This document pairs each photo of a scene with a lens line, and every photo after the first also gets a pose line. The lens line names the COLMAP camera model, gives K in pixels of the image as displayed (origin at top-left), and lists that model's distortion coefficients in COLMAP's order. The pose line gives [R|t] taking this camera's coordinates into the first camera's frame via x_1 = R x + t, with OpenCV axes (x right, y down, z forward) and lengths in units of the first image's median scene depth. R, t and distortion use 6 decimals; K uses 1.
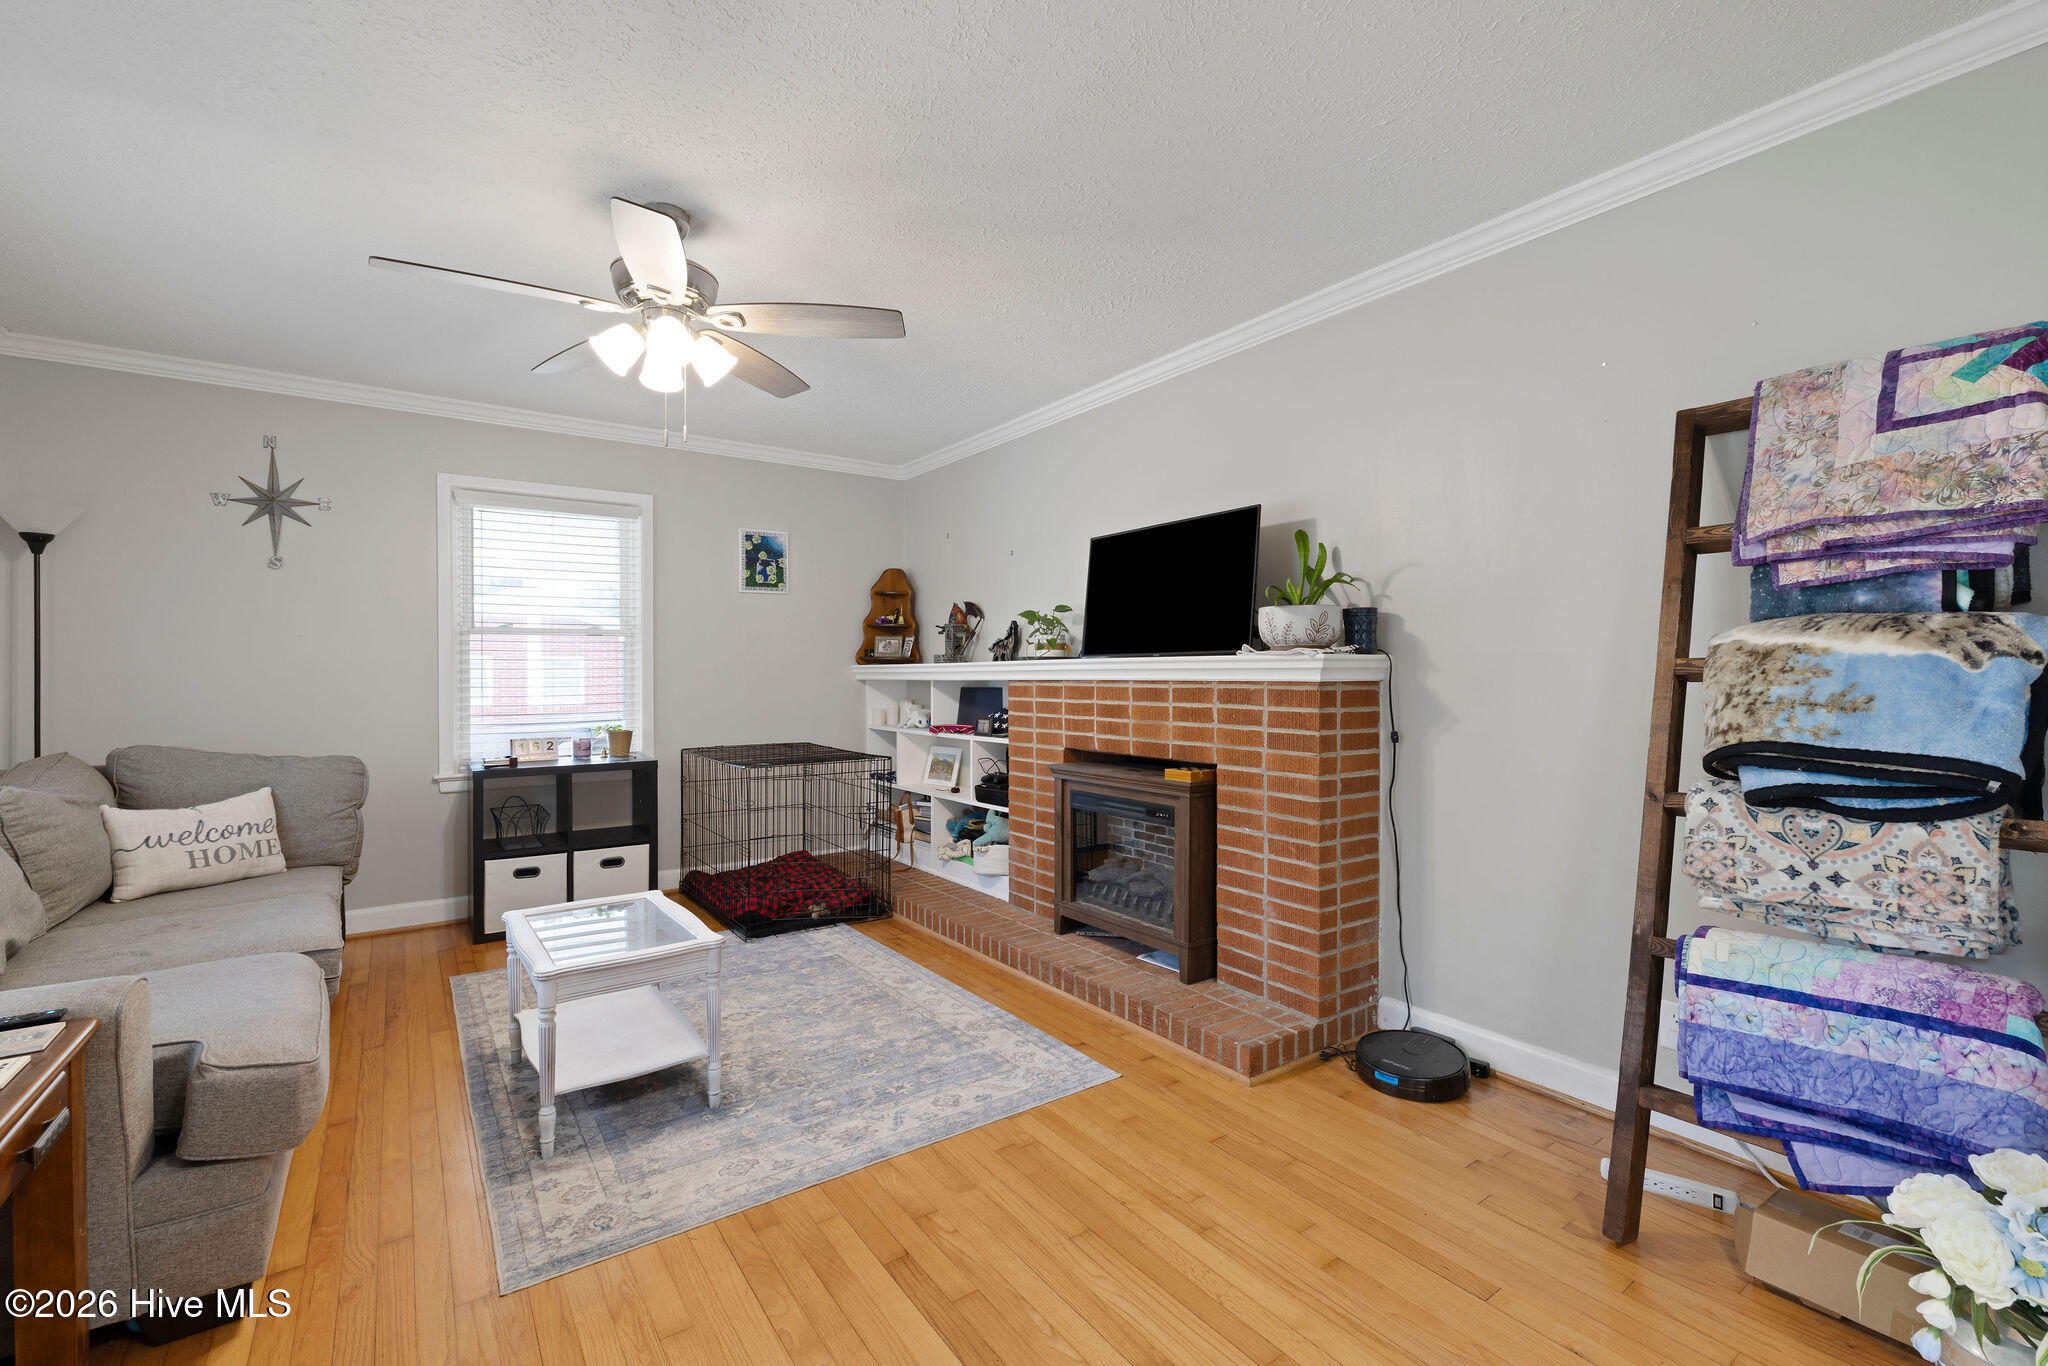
lens RADIAL K [[889.1, 0, 1026.8], [0, 889.1, 680.6], [0, 0, 1]] dist [0.000350, 0.000754]
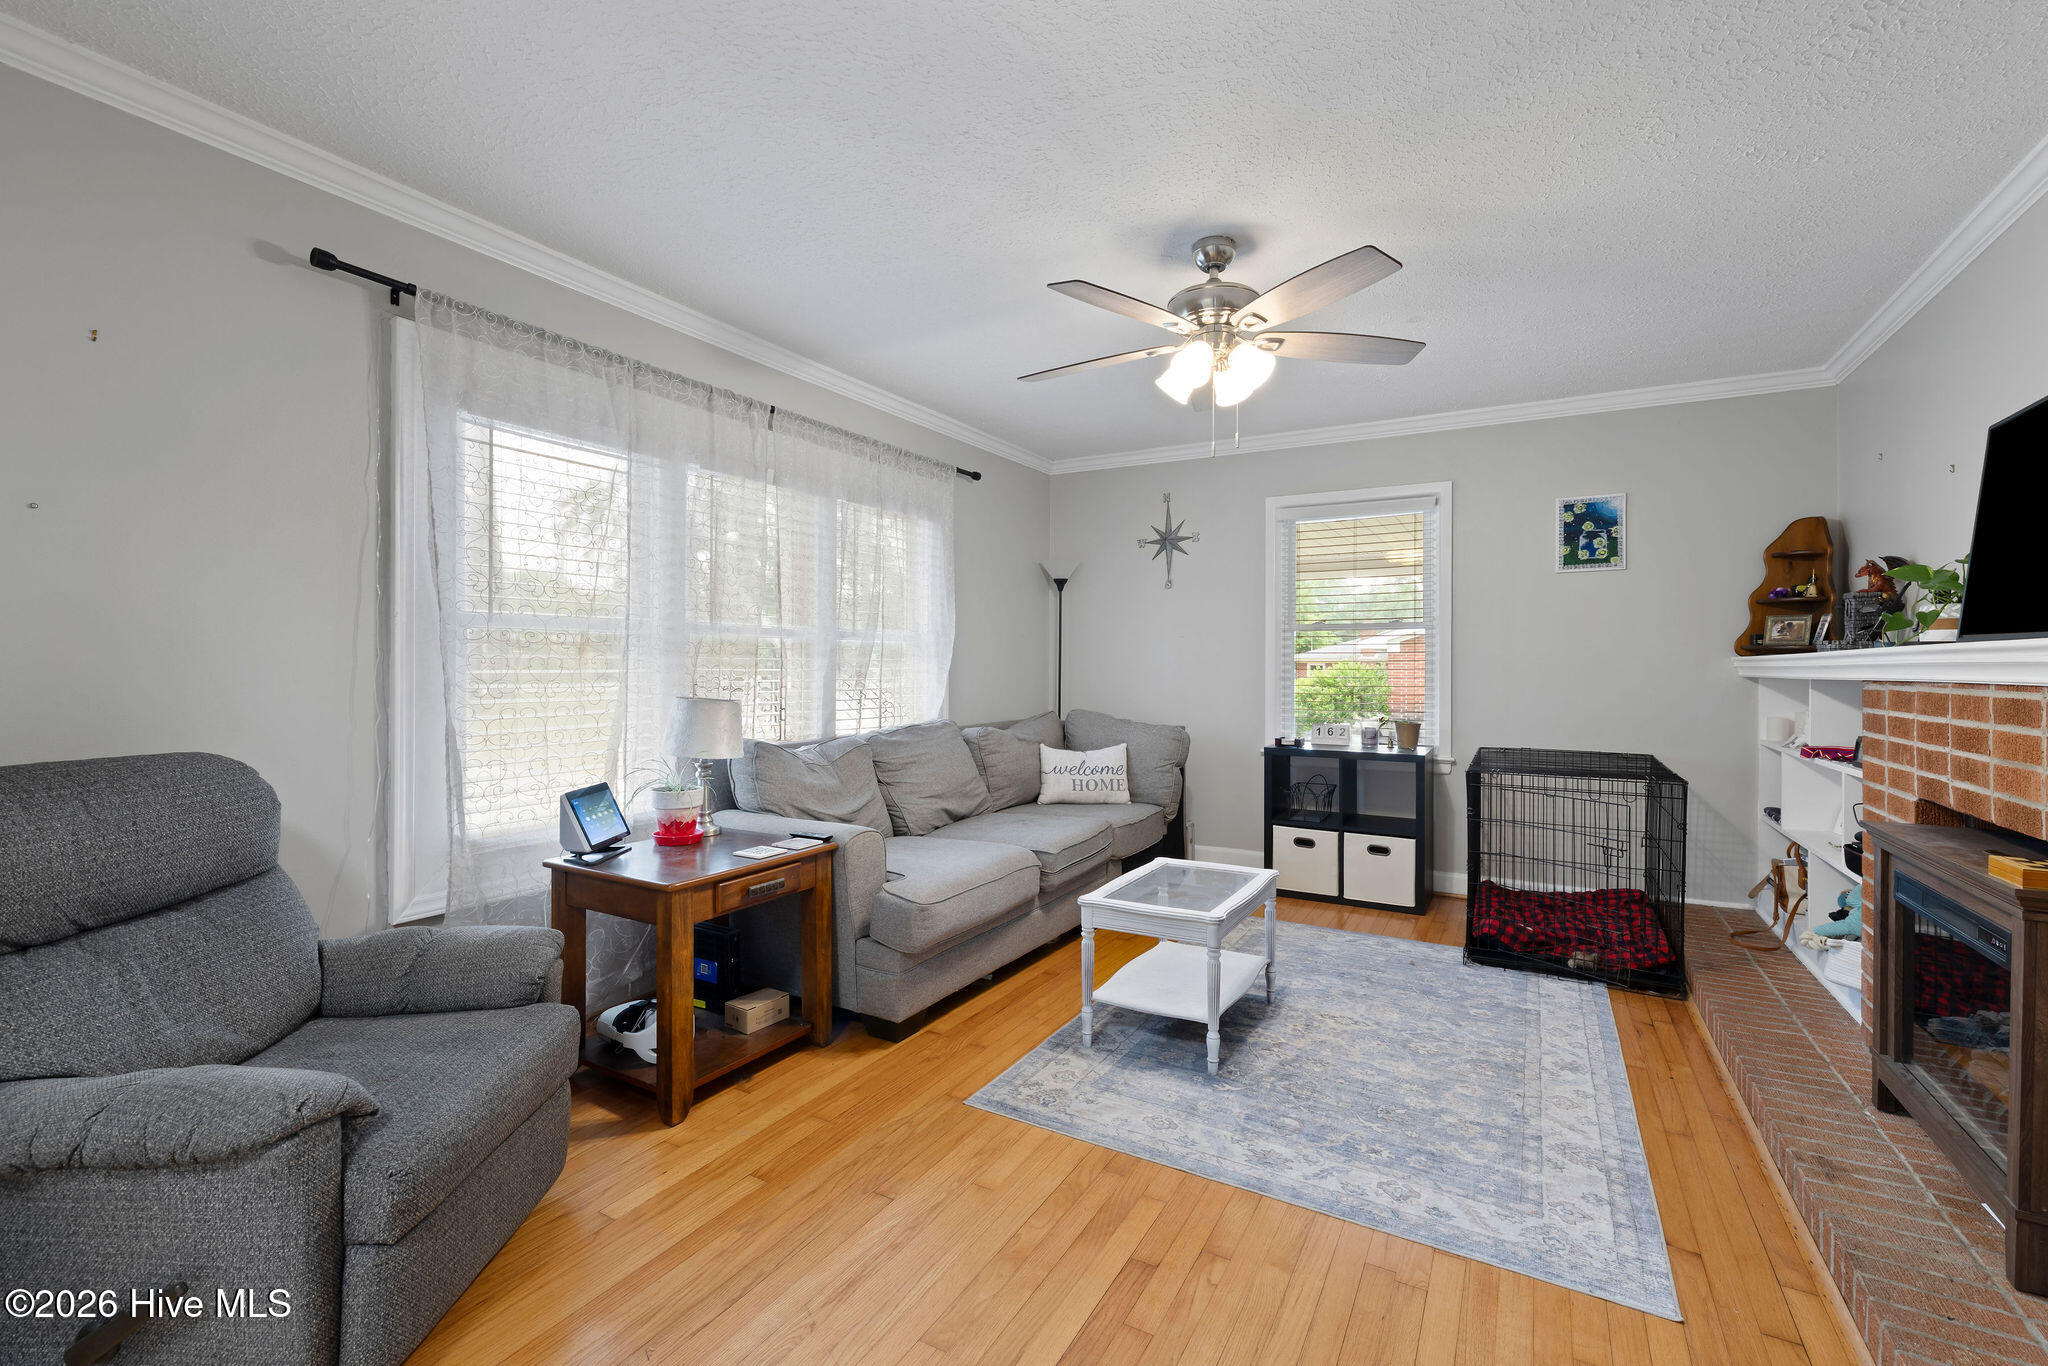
lens RADIAL K [[889.1, 0, 1020.5], [0, 889.1, 671.5], [0, 0, 1]] dist [0.000350, 0.000754]
pose [[0.412173, 0.012481, -0.911020, 0.333838], [-0.014161, 0.999873, 0.007291, -0.003150], [0.910996, 0.009895, 0.412297, 0.226830]]
